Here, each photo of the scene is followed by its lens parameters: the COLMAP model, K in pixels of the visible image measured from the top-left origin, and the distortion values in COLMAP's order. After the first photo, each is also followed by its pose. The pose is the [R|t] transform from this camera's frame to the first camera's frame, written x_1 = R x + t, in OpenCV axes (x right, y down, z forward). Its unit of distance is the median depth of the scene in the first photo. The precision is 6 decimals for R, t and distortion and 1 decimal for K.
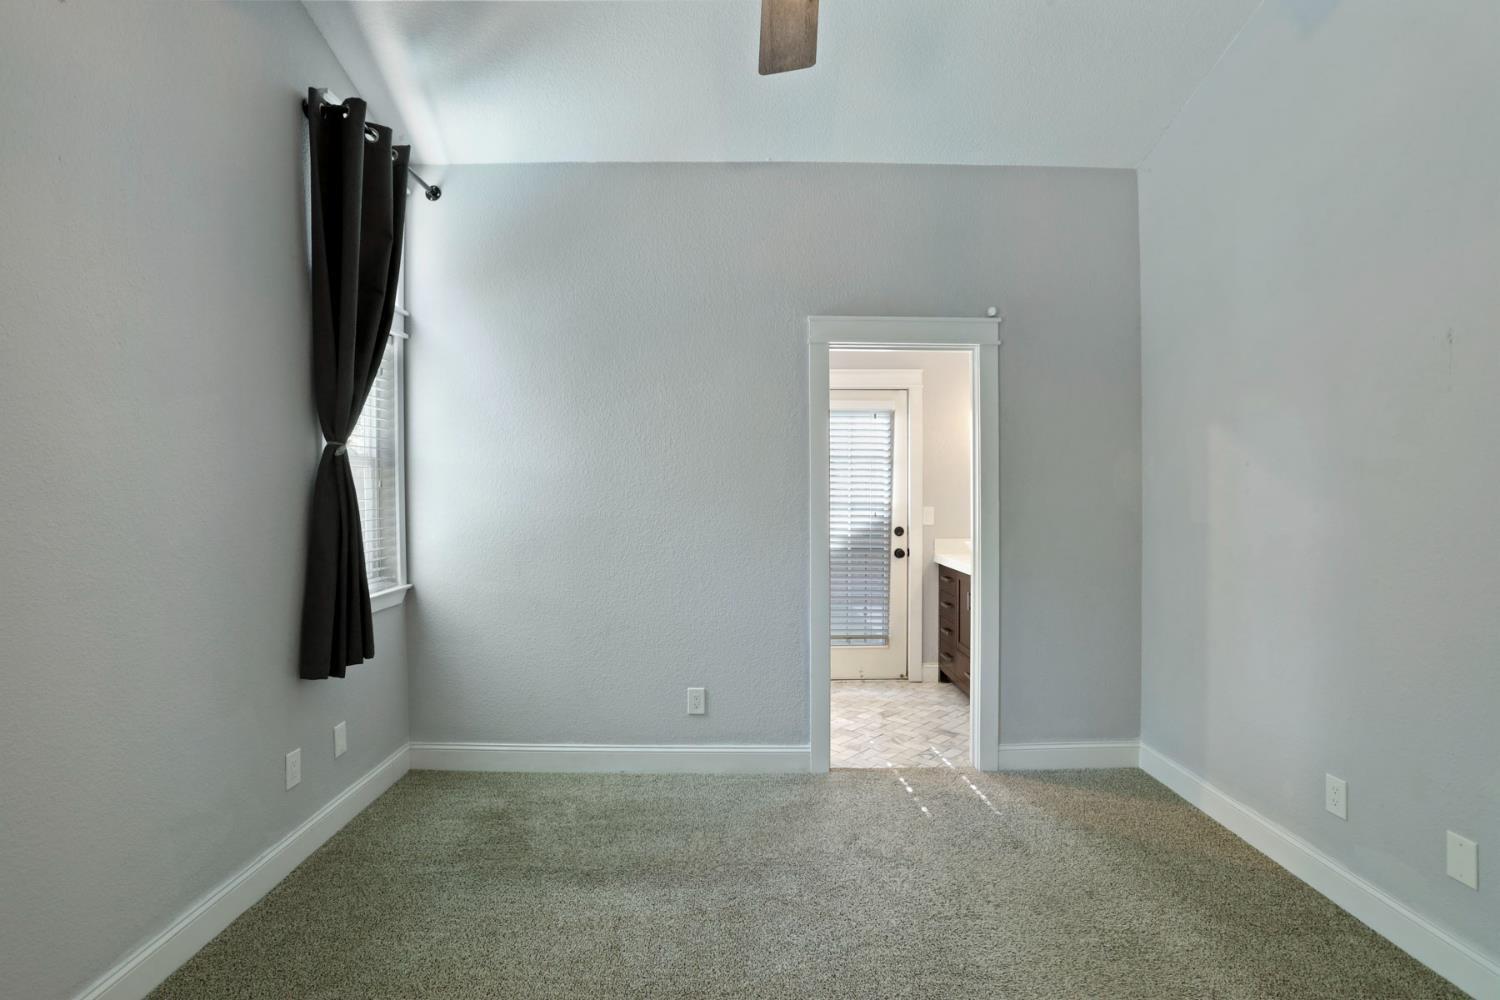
lens RADIAL K [[727.0, 0, 740.9], [0, 727.0, 504.9], [0, 0, 1]] dist [-0.033574, 0.004111]
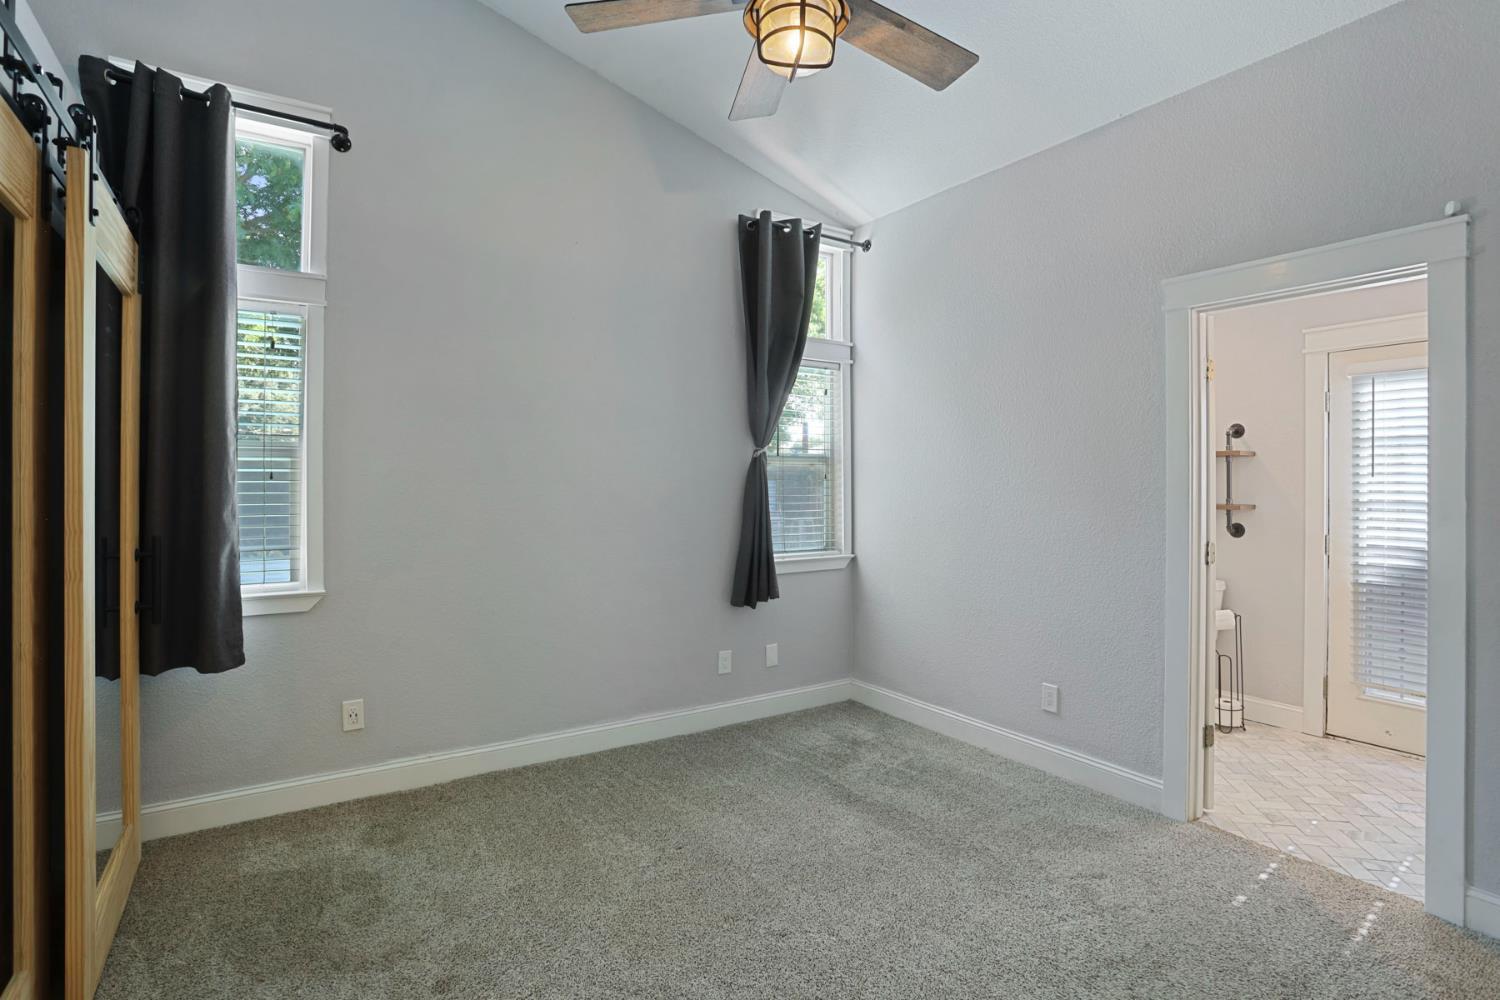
lens RADIAL K [[727.0, 0, 740.4], [0, 727.0, 489.4], [0, 0, 1]] dist [-0.033574, 0.004111]
pose [[0.555871, 0.010573, -0.831202, 0.521117], [-0.017685, 0.999843, 0.000891, -0.002987], [0.831081, 0.014205, 0.555970, 0.117505]]
